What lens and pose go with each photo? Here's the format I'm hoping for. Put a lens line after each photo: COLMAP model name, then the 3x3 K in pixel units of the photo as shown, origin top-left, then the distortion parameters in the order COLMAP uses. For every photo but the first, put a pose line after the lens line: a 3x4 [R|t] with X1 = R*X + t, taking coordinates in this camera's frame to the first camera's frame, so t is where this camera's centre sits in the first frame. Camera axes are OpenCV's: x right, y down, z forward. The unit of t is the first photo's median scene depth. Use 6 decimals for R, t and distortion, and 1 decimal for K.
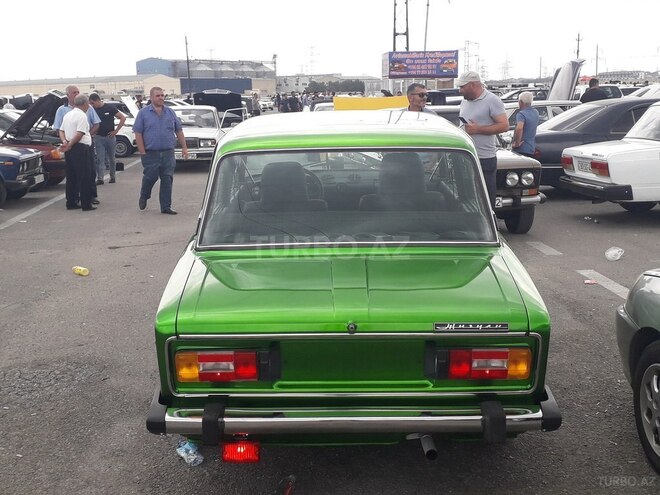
lens RADIAL K [[766.3, 0, 330.0], [0, 766.3, 247.5], [0, 0, 1]] dist [0.253688, -0.796726]
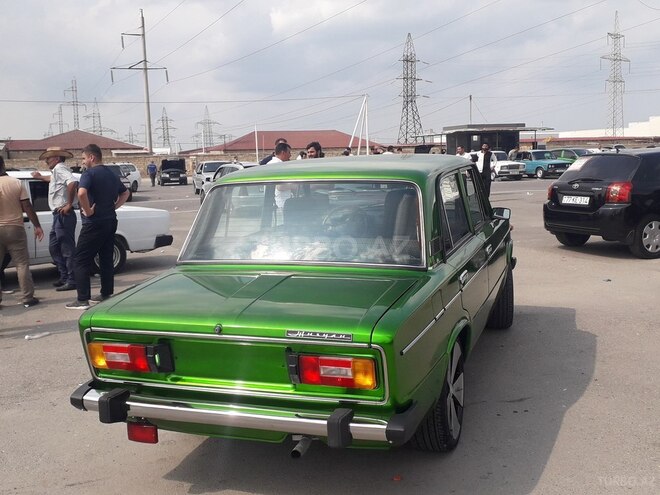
lens RADIAL K [[766.3, 0, 330.0], [0, 766.3, 247.5], [0, 0, 1]] dist [0.253688, -0.796726]
pose [[0.943771, 0.030127, -0.329223, 0.529476], [-0.036618, 0.999238, -0.013533, -0.004047], [0.328564, 0.024827, 0.944155, 0.007723]]
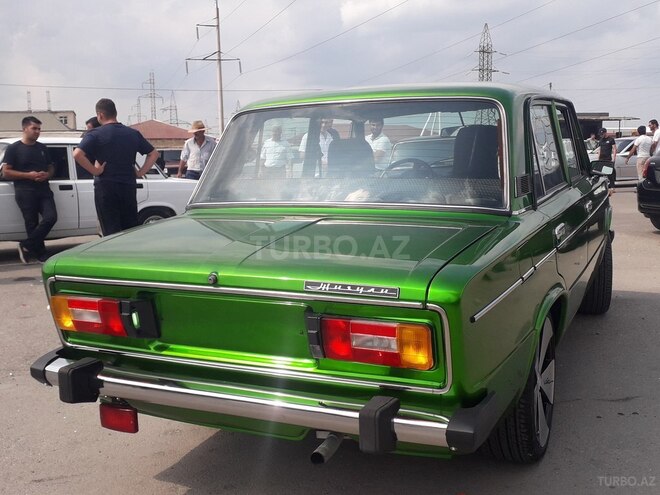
lens RADIAL K [[766.3, 0, 330.0], [0, 766.3, 247.5], [0, 0, 1]] dist [0.253688, -0.796726]
pose [[0.909884, 0.056838, -0.410951, 0.451153], [-0.063712, 0.997964, -0.003035, 0.065337], [0.409942, 0.028944, 0.911652, 0.323909]]
